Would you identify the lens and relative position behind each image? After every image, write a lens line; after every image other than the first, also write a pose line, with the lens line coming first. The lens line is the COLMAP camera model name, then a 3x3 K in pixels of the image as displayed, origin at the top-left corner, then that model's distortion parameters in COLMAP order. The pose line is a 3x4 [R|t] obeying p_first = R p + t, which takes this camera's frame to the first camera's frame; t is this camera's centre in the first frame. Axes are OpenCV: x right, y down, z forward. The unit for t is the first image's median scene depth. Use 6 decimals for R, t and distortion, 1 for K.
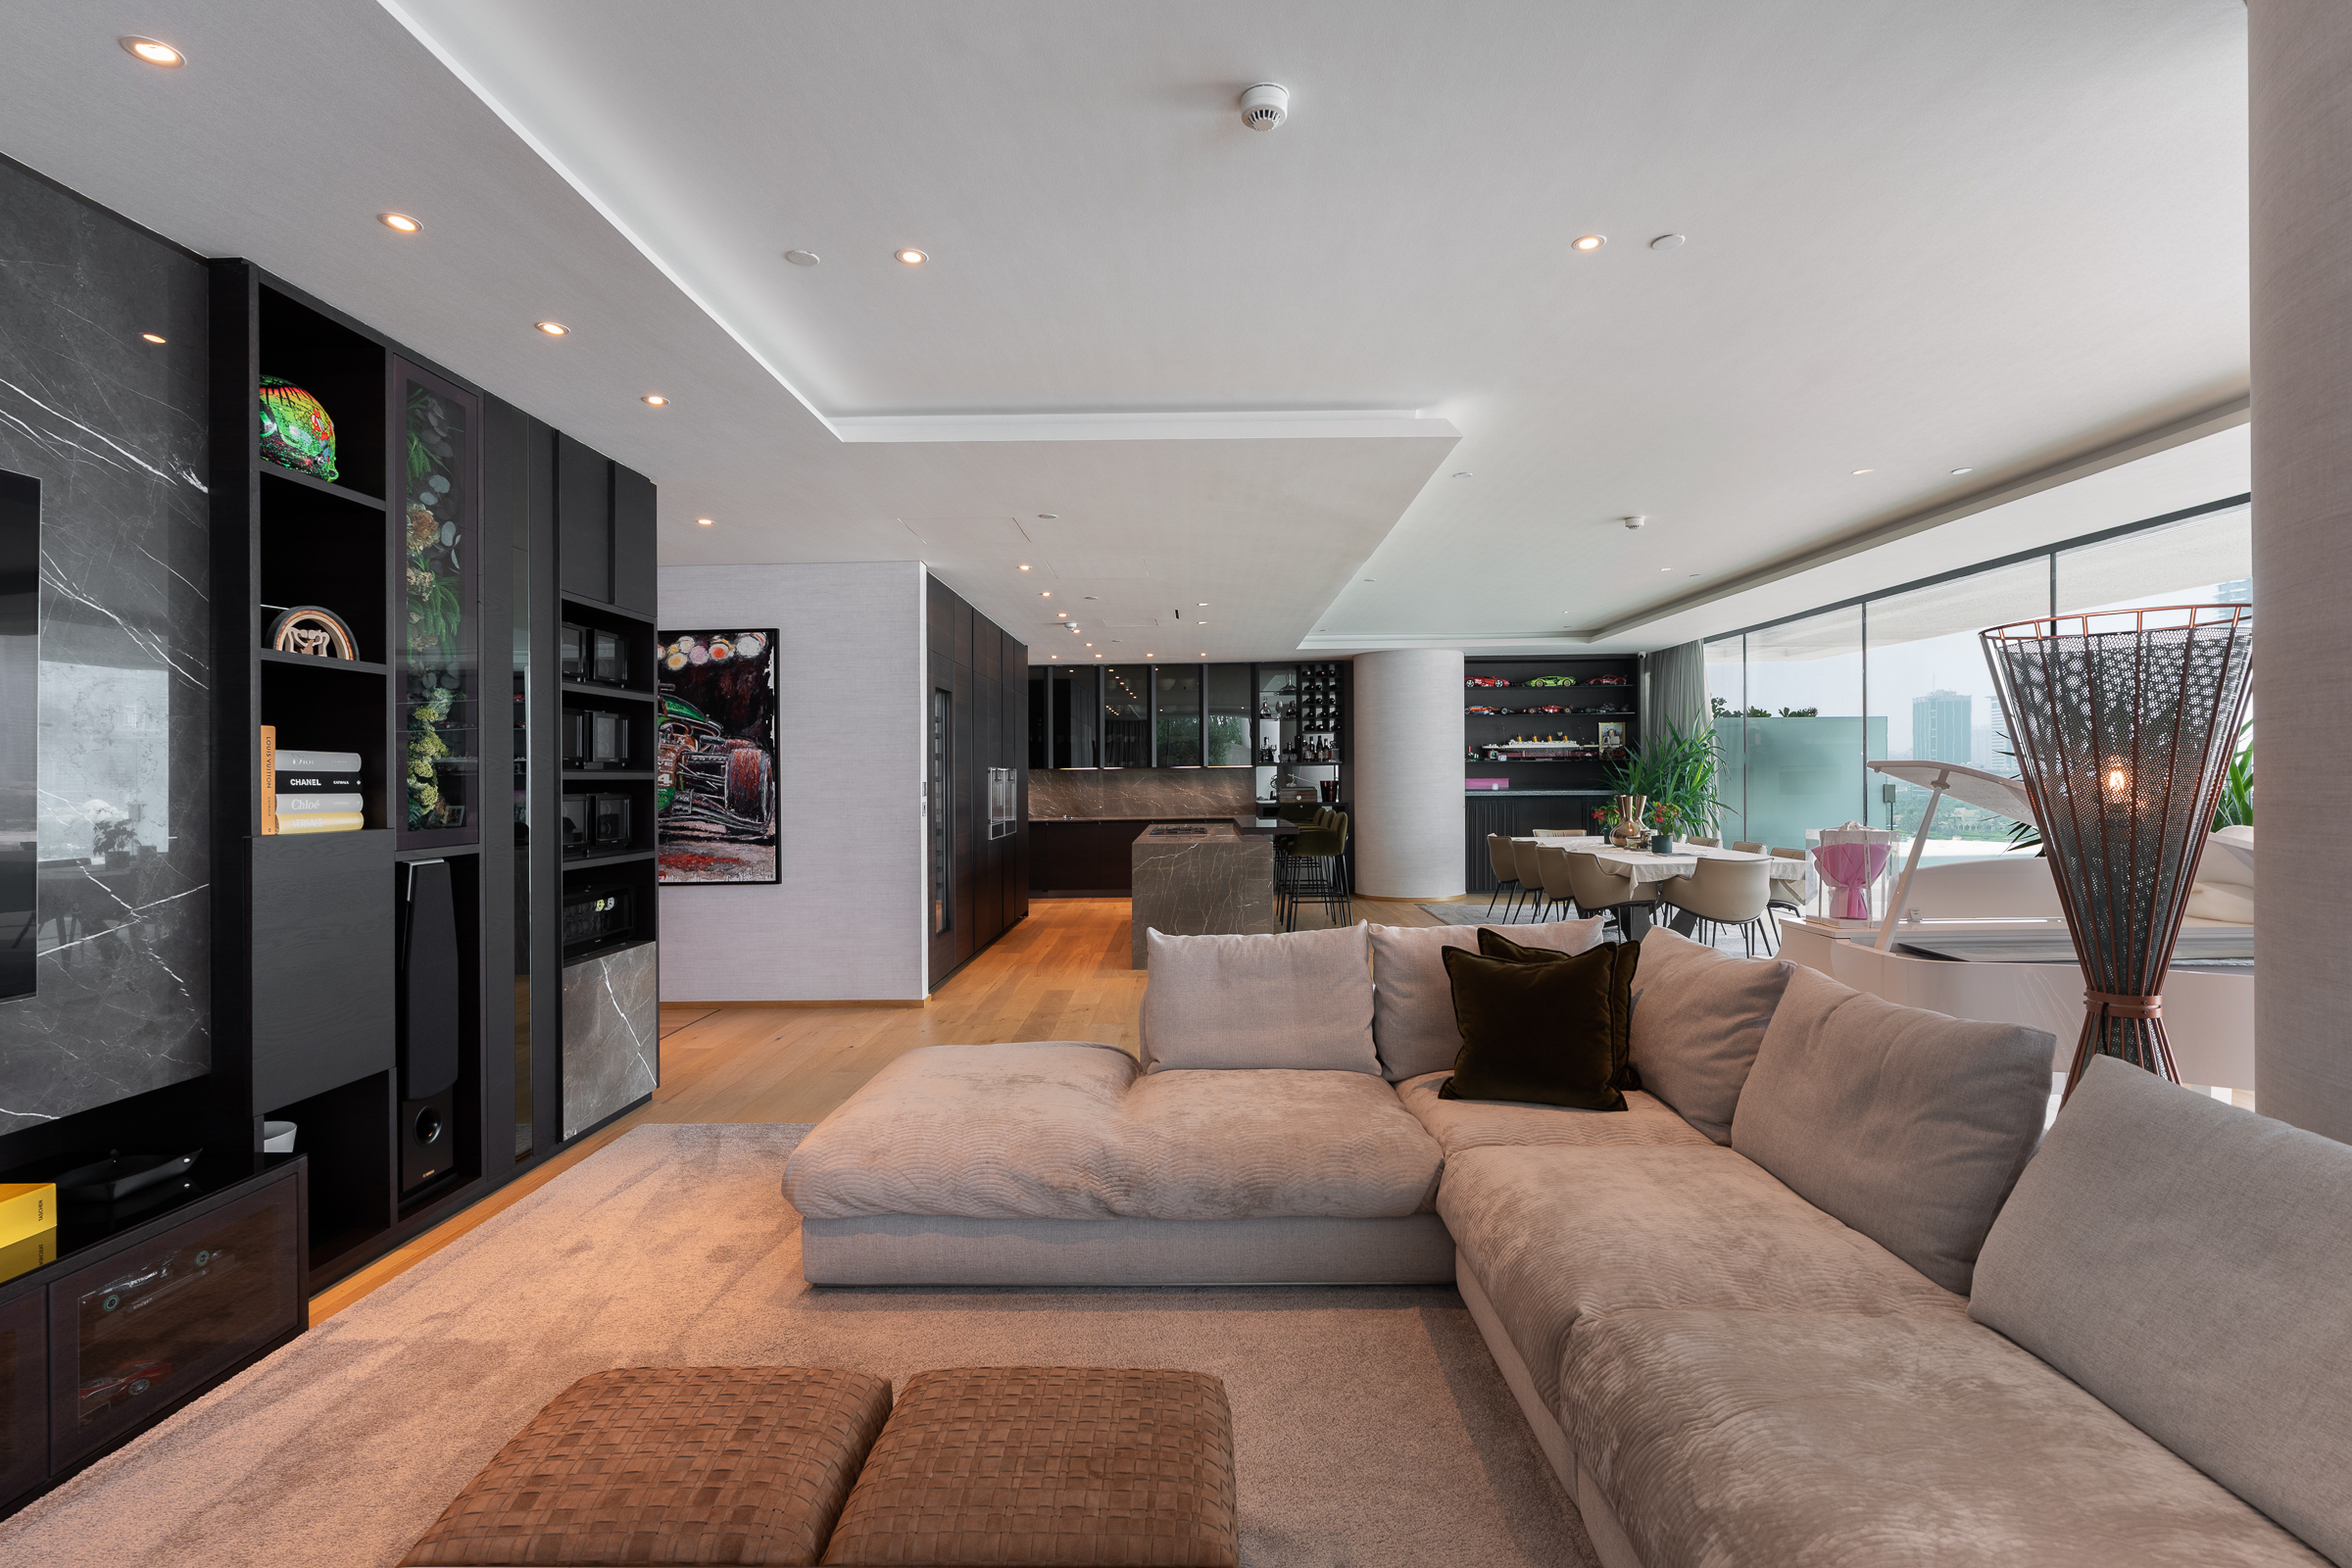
lens RADIAL K [[1075.4, 0, 1190.3], [0, 1075.4, 783.2], [0, 0, 1]] dist [-0.003529, -0.000537]
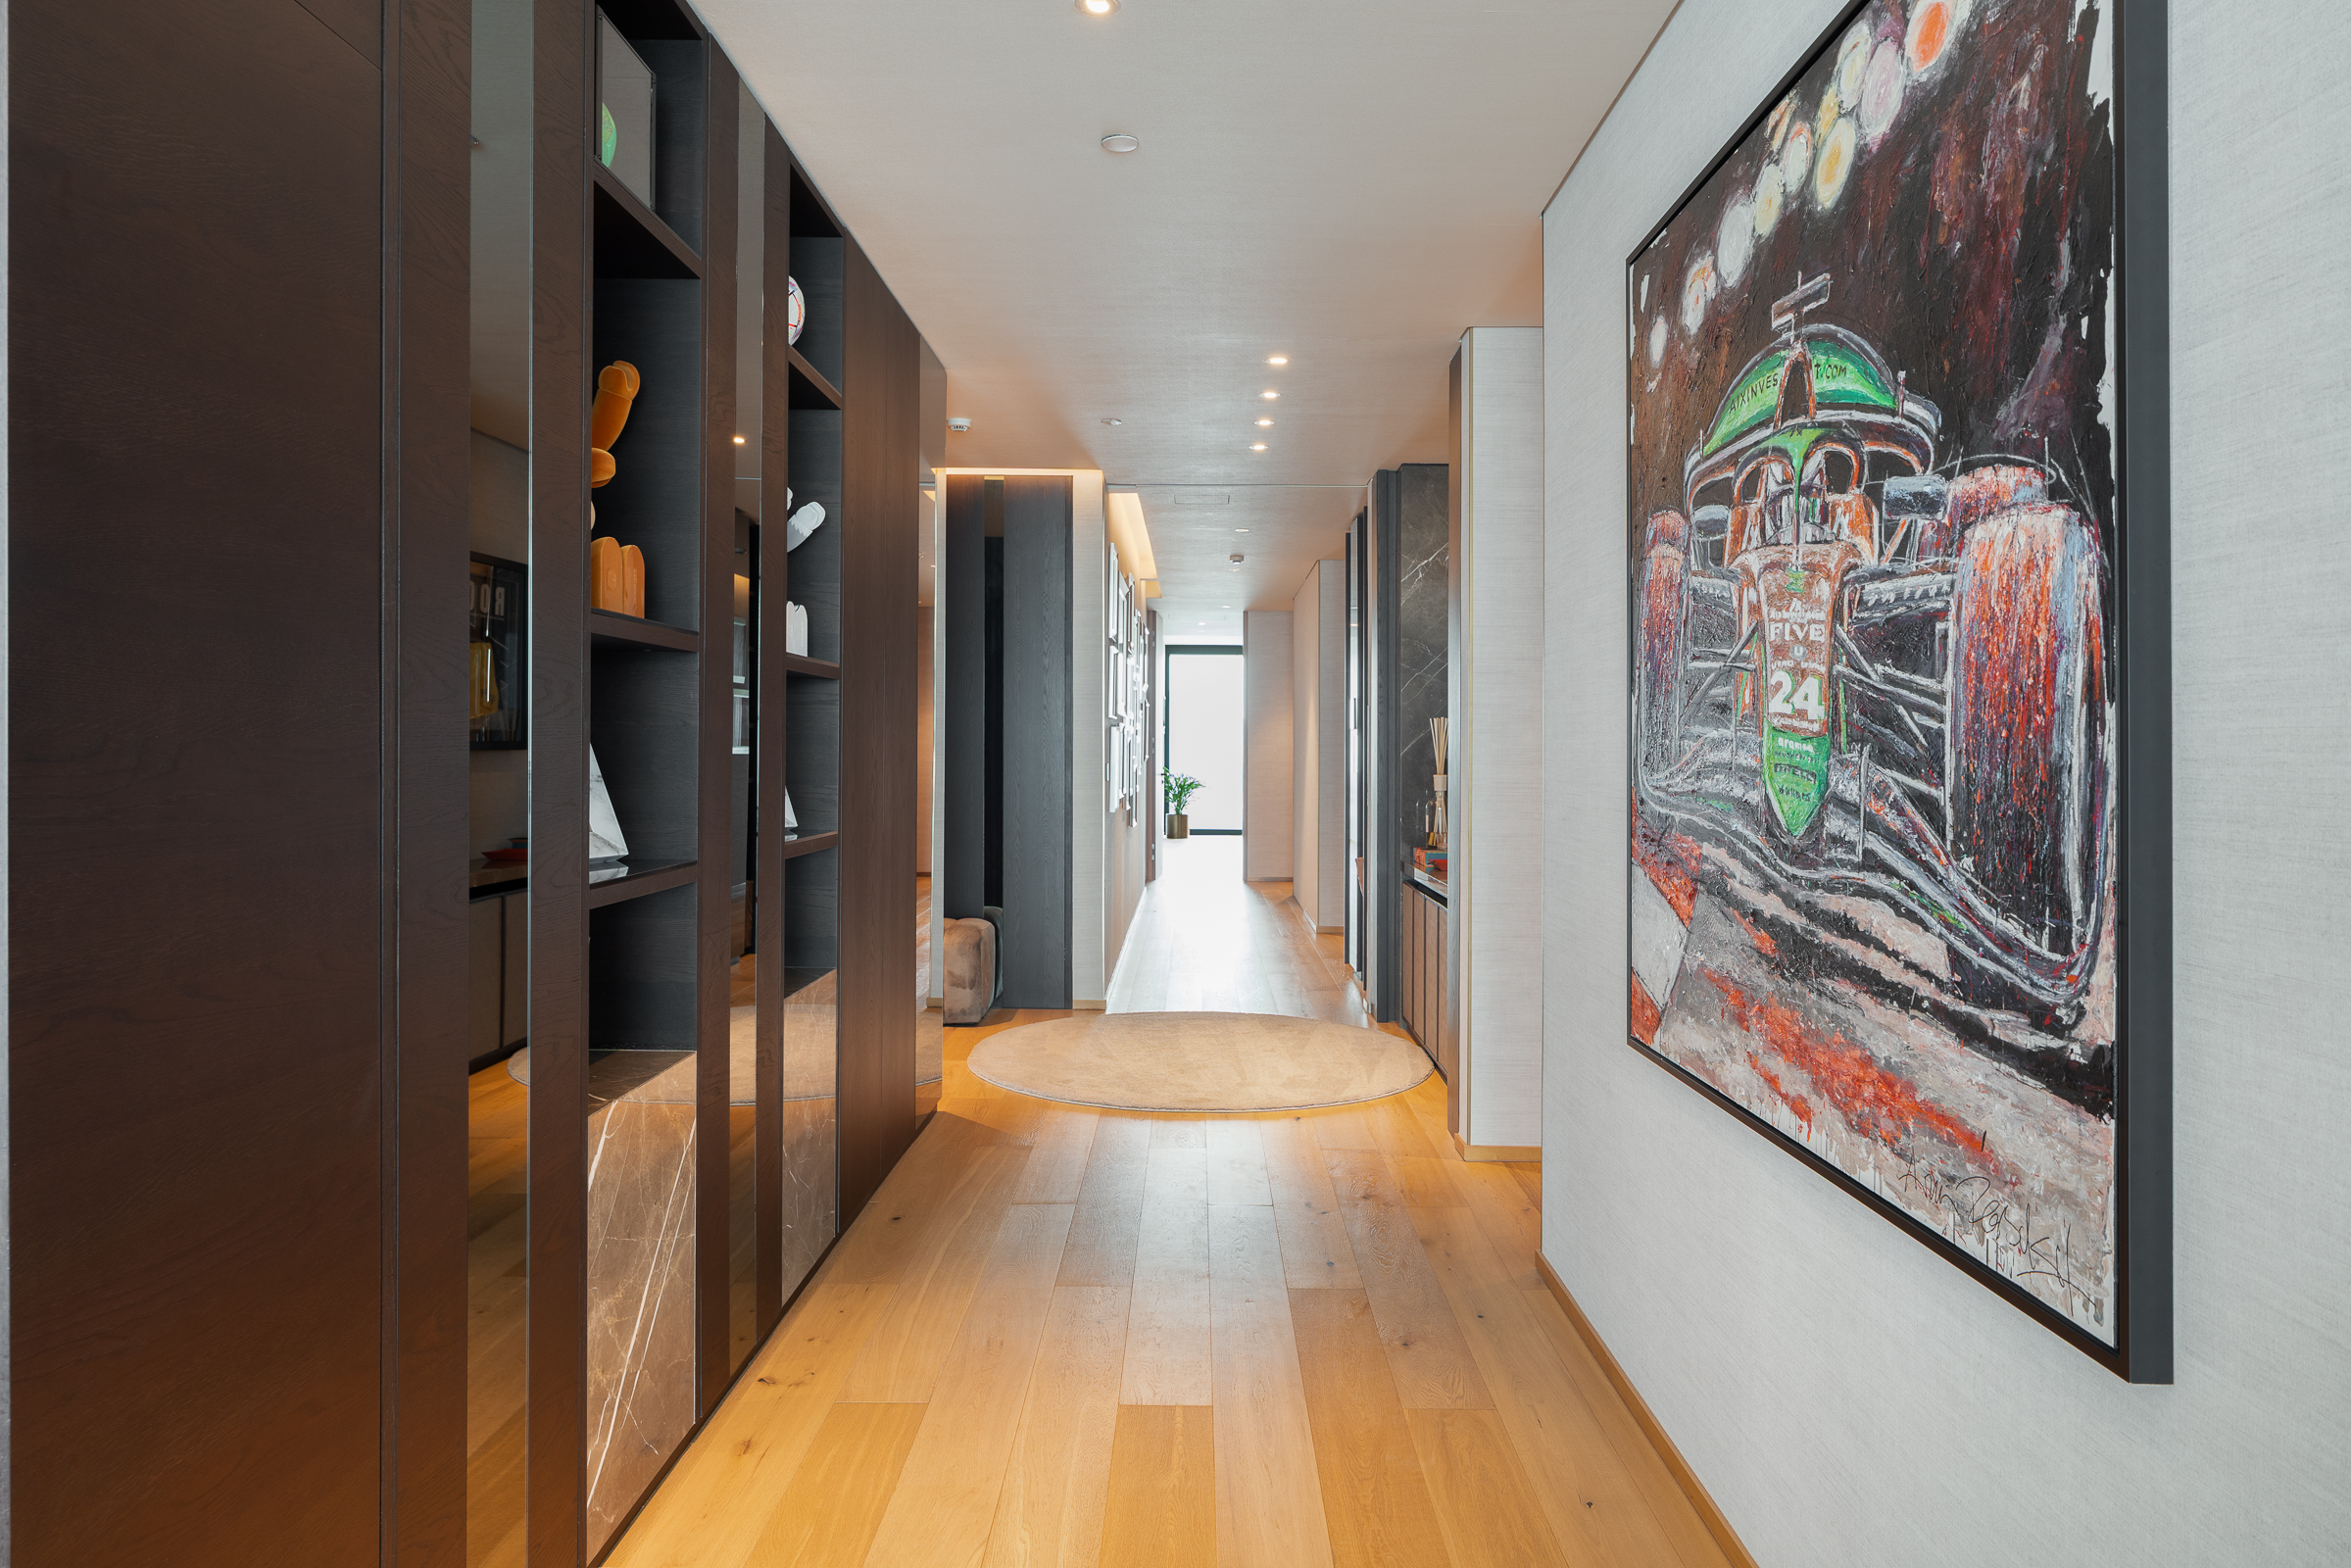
lens RADIAL K [[1446.6, 0, 1221.5], [0, 1446.6, 740.2], [0, 0, 1]] dist [0.004236, 0.000035]
pose [[0.027702, 0.007493, -0.999588, -0.096956], [-0.005598, 0.999957, 0.007341, 0.001641], [0.999601, 0.005392, 0.027742, 0.458021]]
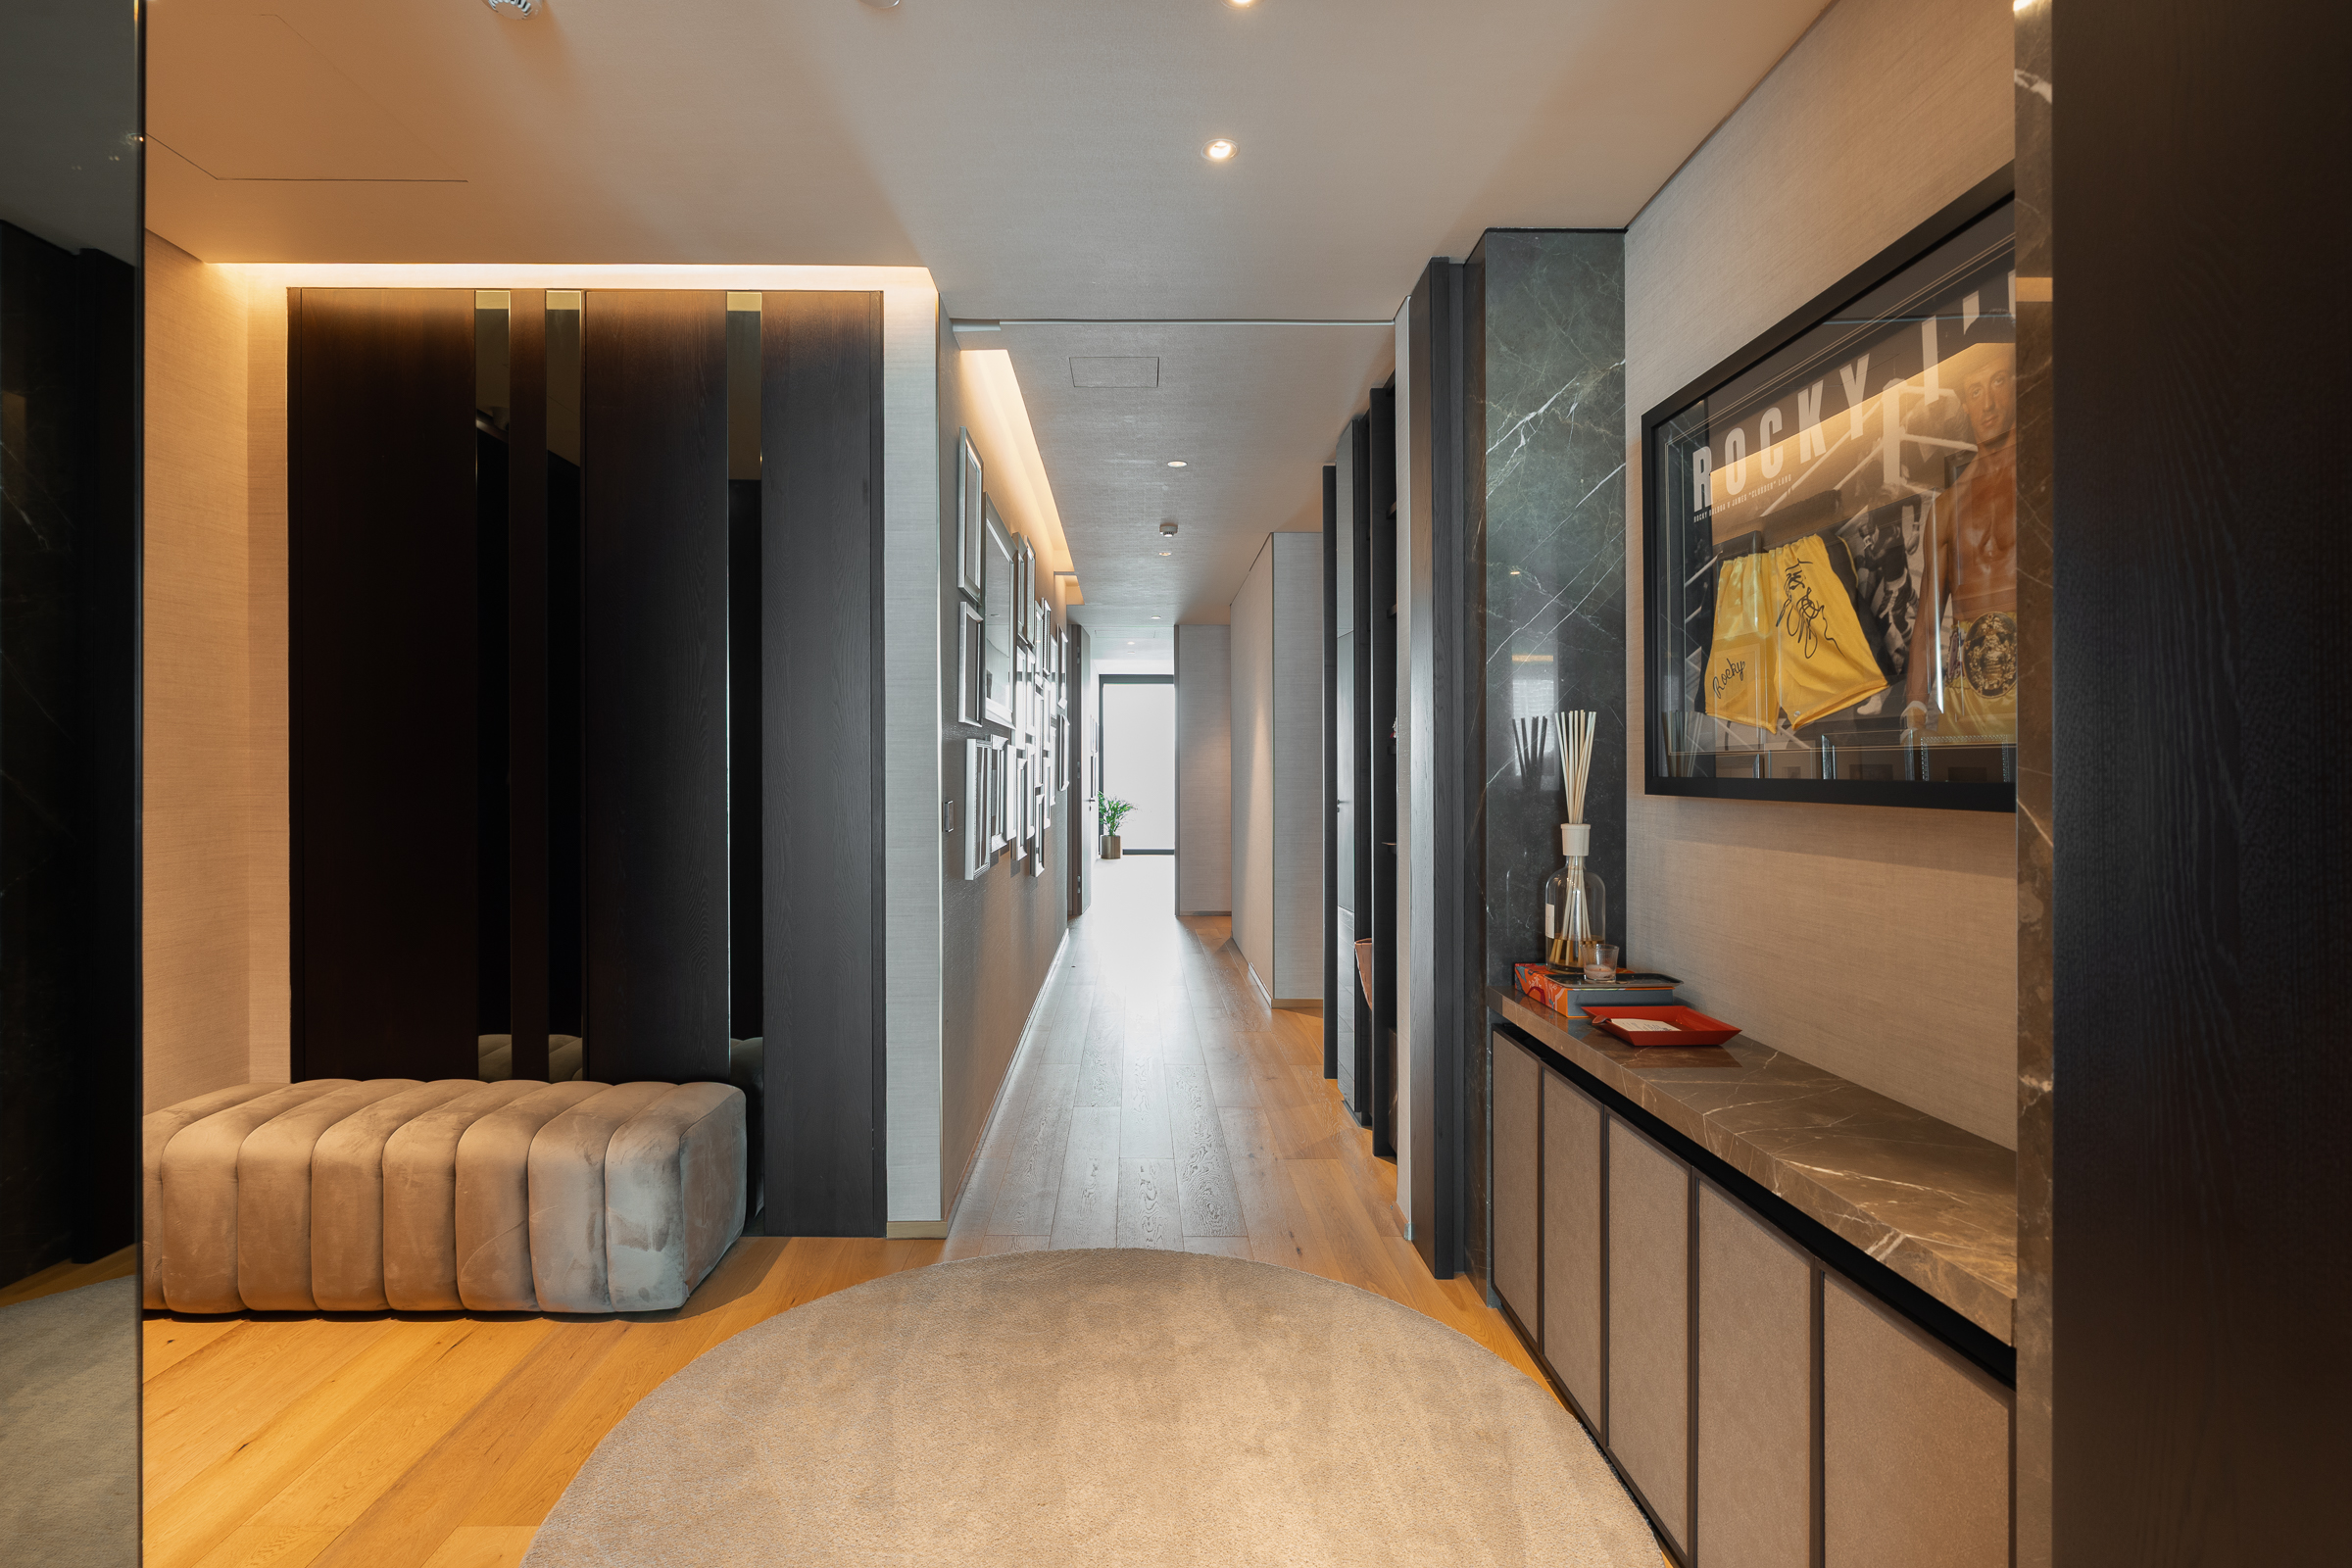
lens RADIAL K [[1110.7, 0, 1155.2], [0, 1110.7, 775.8], [0, 0, 1]] dist [-0.018510, -0.000203]
pose [[0.028822, 0.016145, -0.999454, -0.426871], [-0.000569, 0.999870, 0.016135, 0.005658], [0.999584, 0.000104, 0.028828, 0.468758]]
